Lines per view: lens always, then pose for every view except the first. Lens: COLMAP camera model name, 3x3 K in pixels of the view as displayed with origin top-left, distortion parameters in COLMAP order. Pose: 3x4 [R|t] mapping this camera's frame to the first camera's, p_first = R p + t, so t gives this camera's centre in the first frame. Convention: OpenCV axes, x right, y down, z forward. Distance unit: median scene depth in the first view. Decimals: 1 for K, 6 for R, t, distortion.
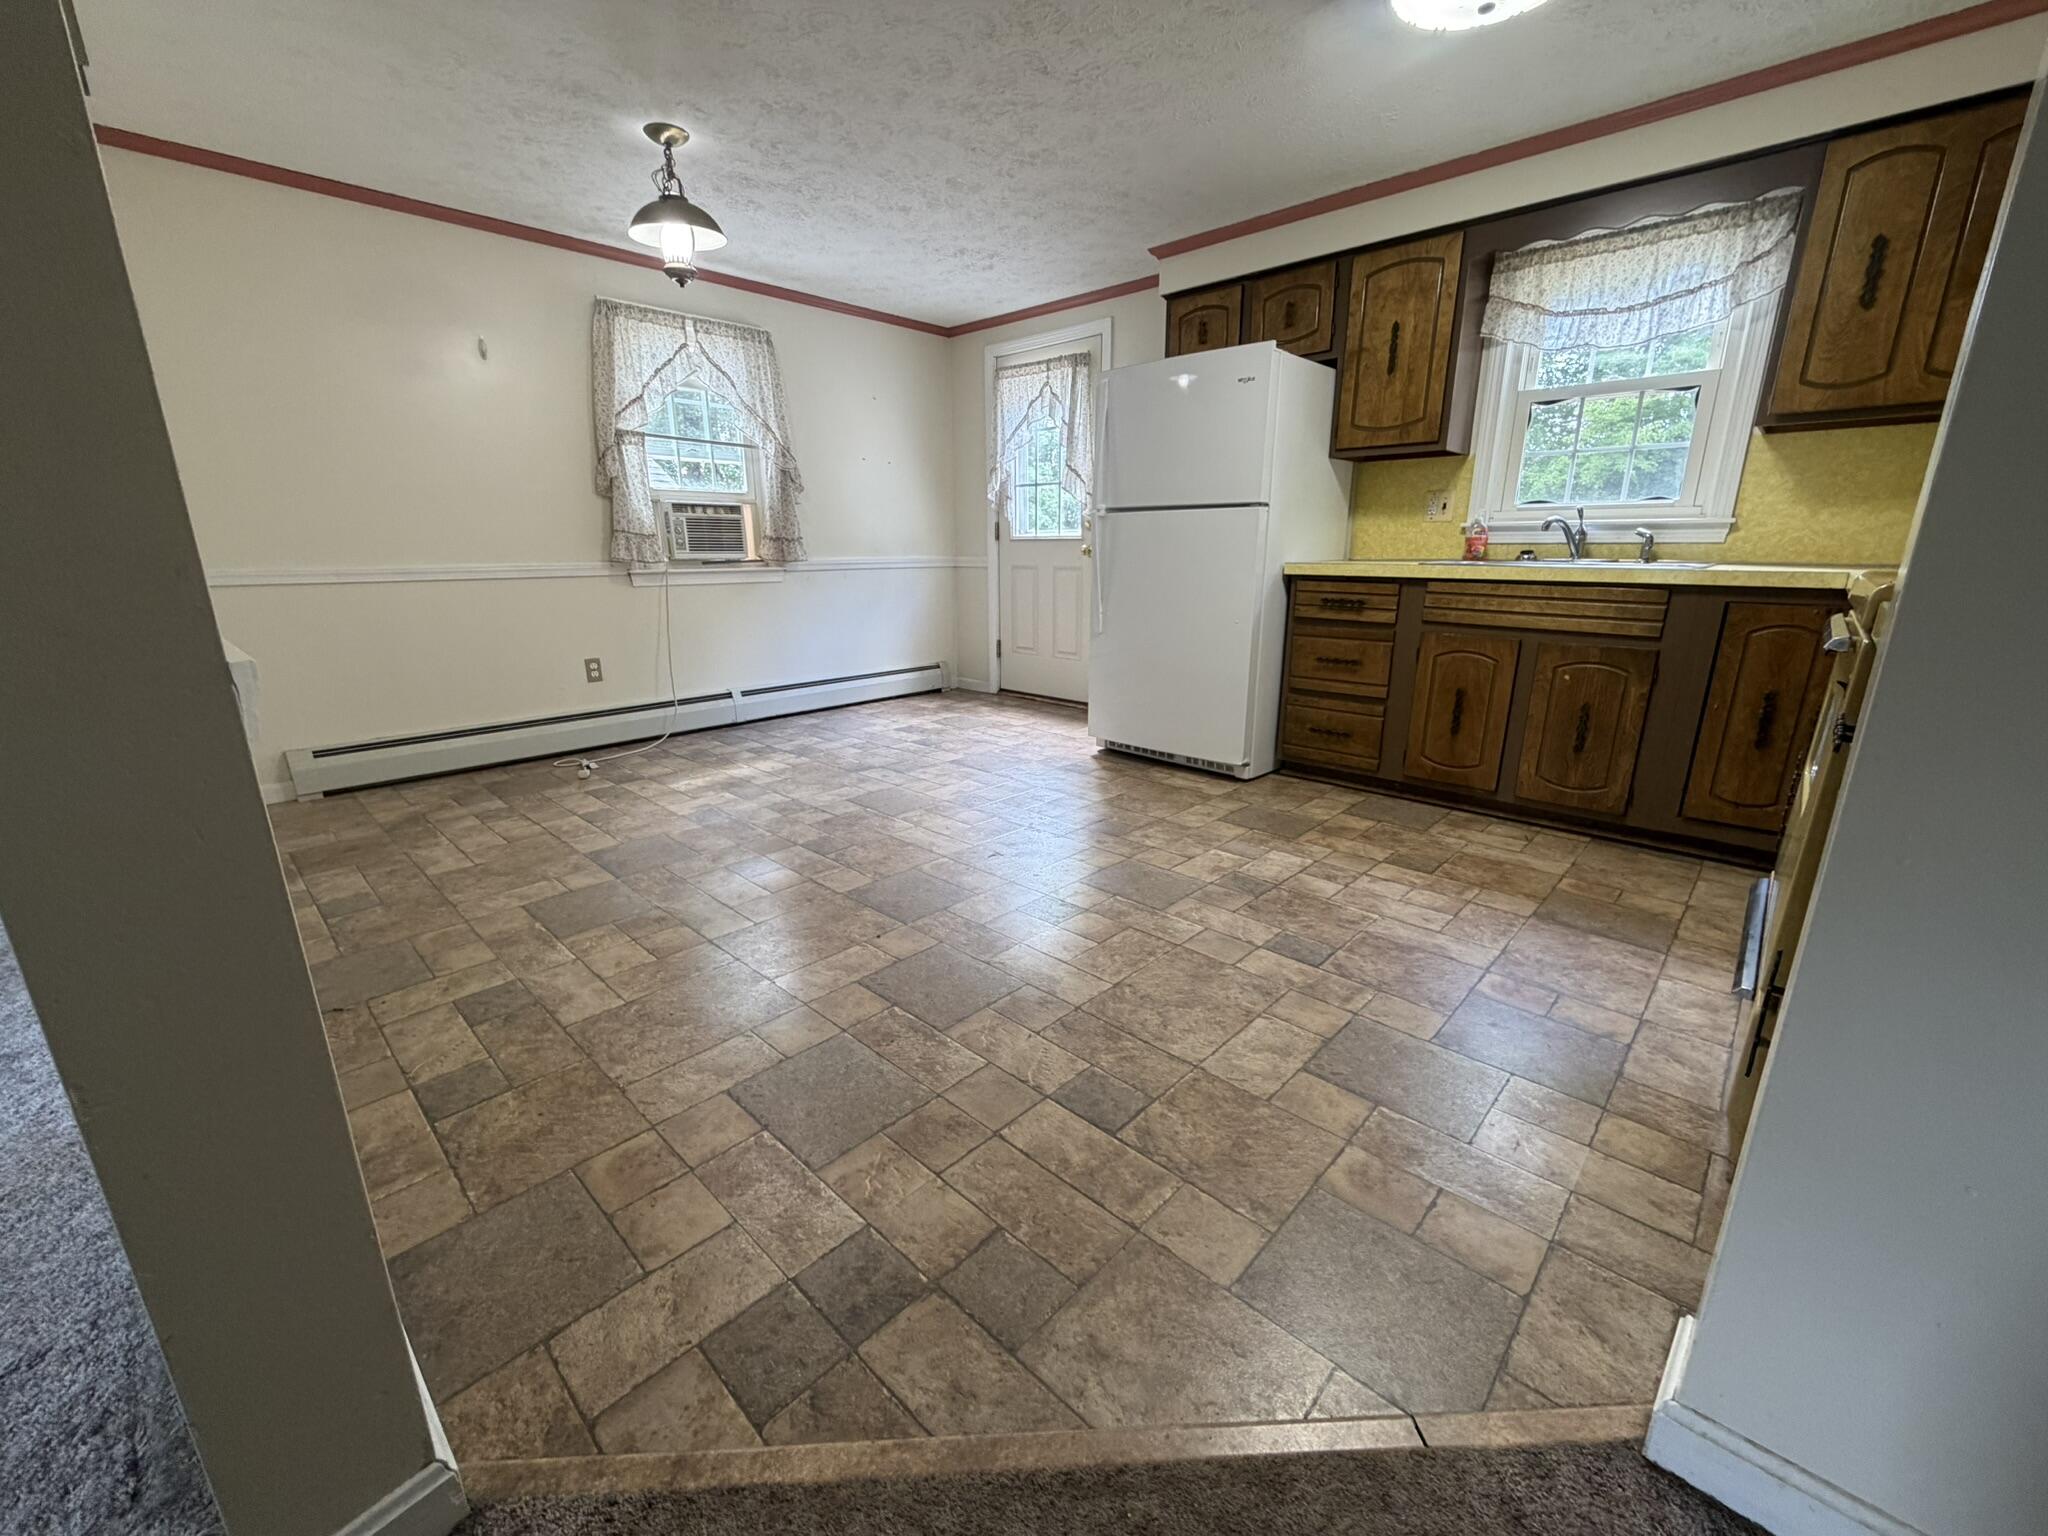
lens RADIAL K [[816.9, 0, 1020.2], [0, 816.9, 767.9], [0, 0, 1]] dist [-0.001417, 0.000634]
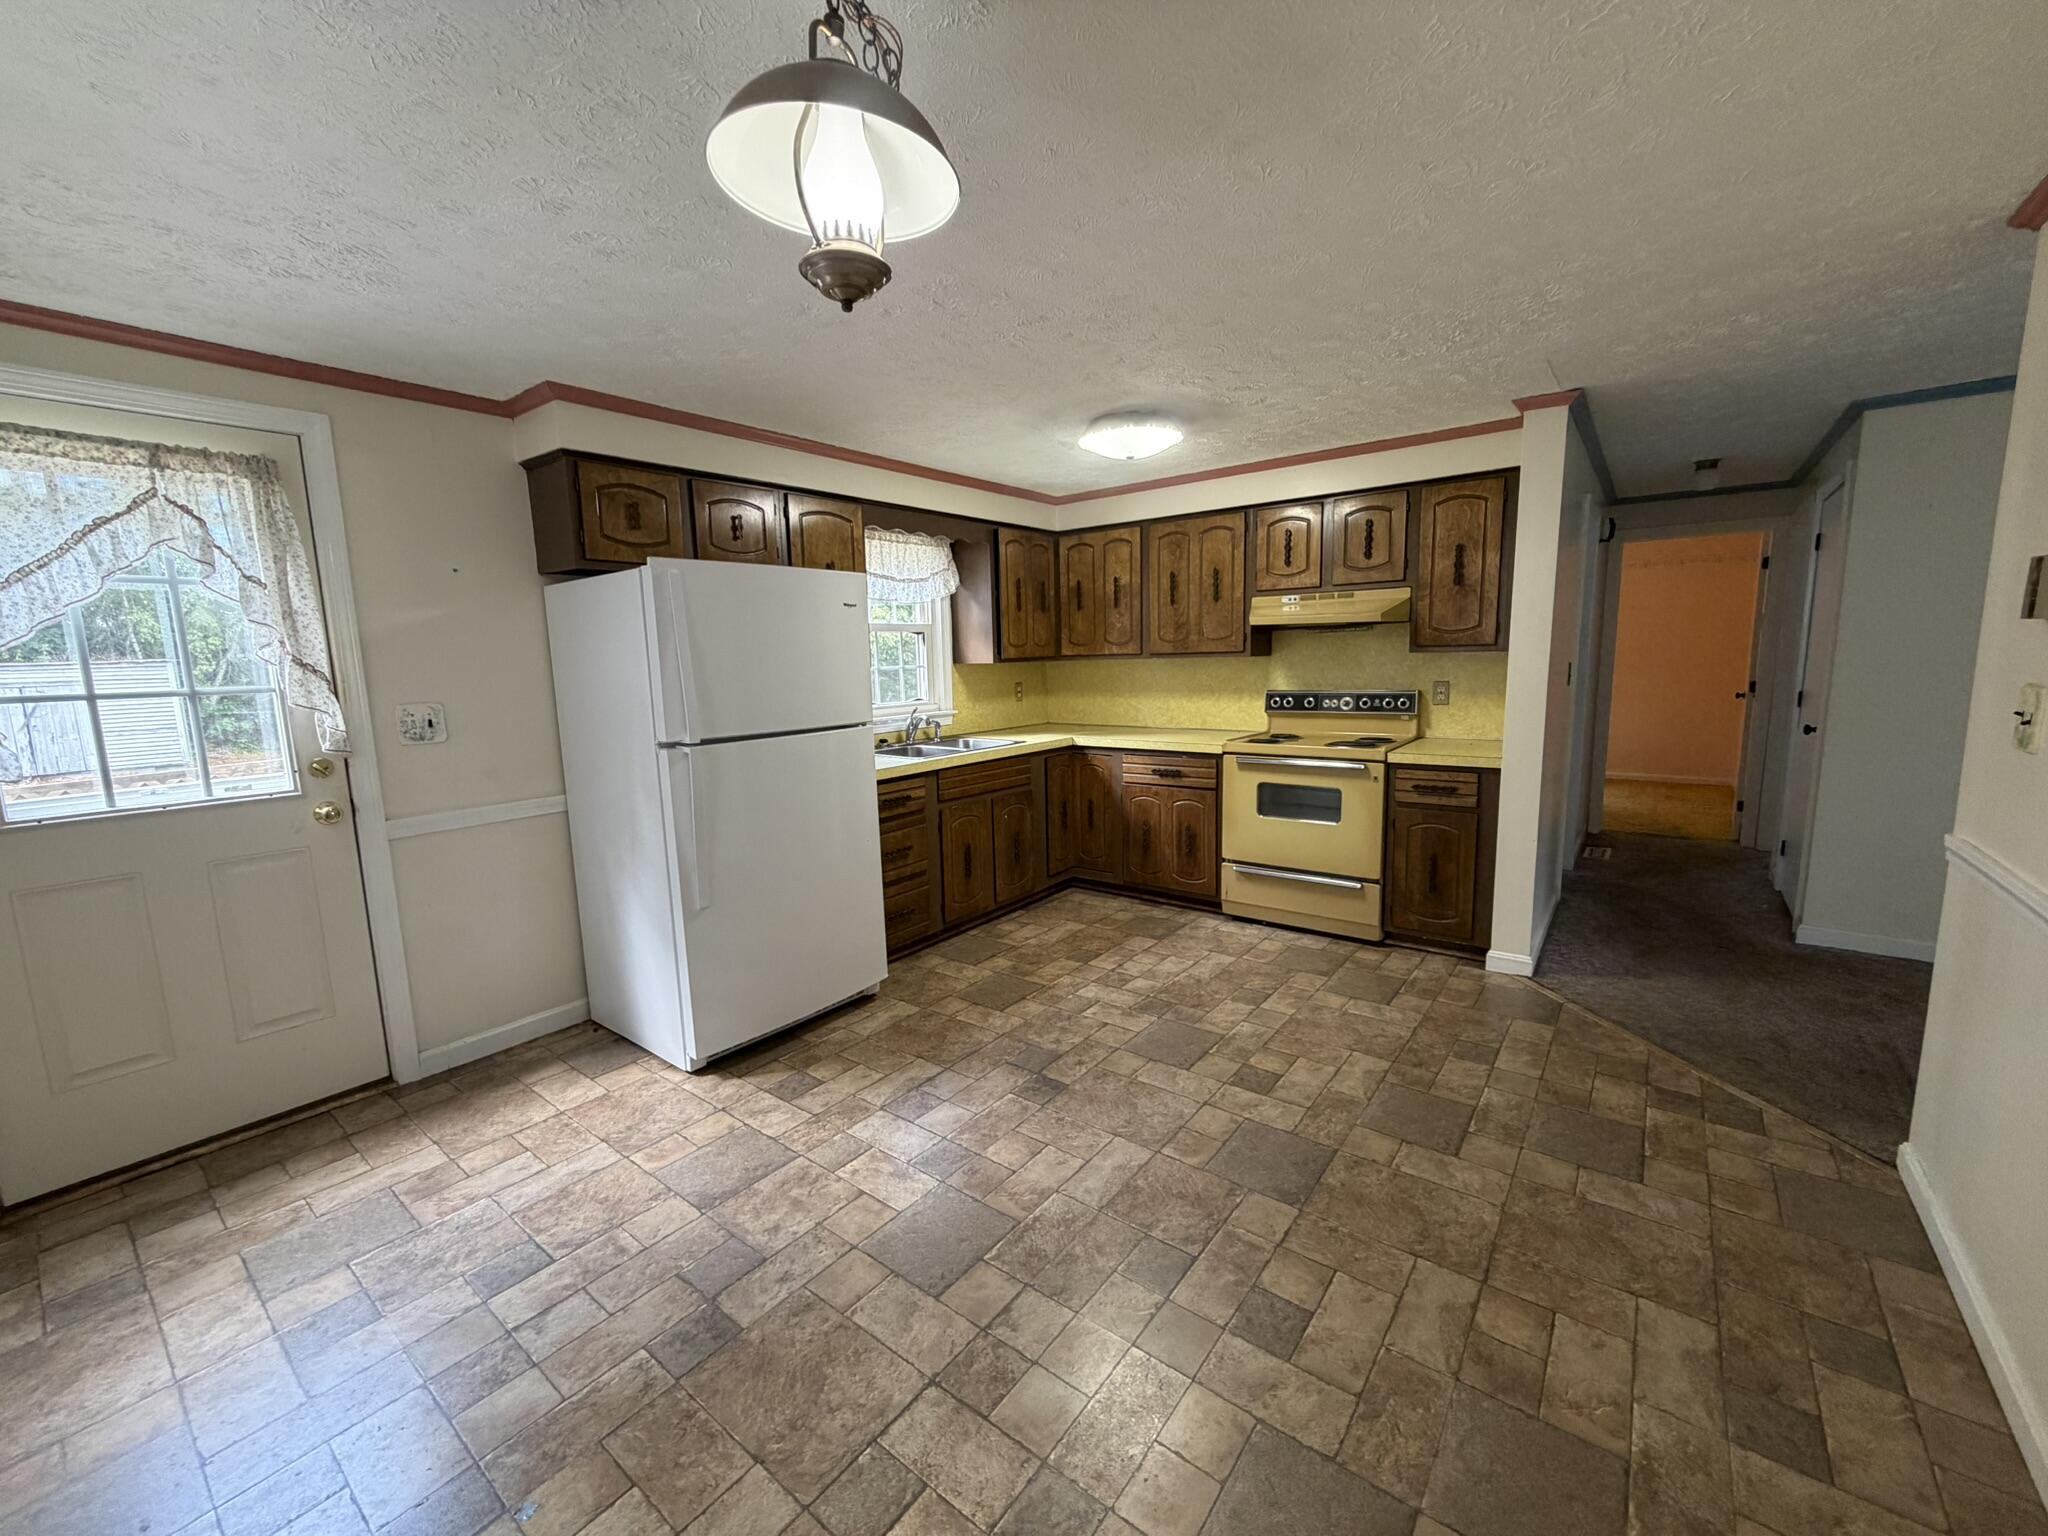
lens RADIAL K [[816.9, 0, 1020.2], [0, 816.9, 767.9], [0, 0, 1]] dist [-0.001417, 0.000634]
pose [[-0.096984, -0.135911, 0.985963, -0.836137], [0.287314, 0.944635, 0.158476, -0.432694], [-0.952914, 0.298650, -0.052566, 1.023095]]
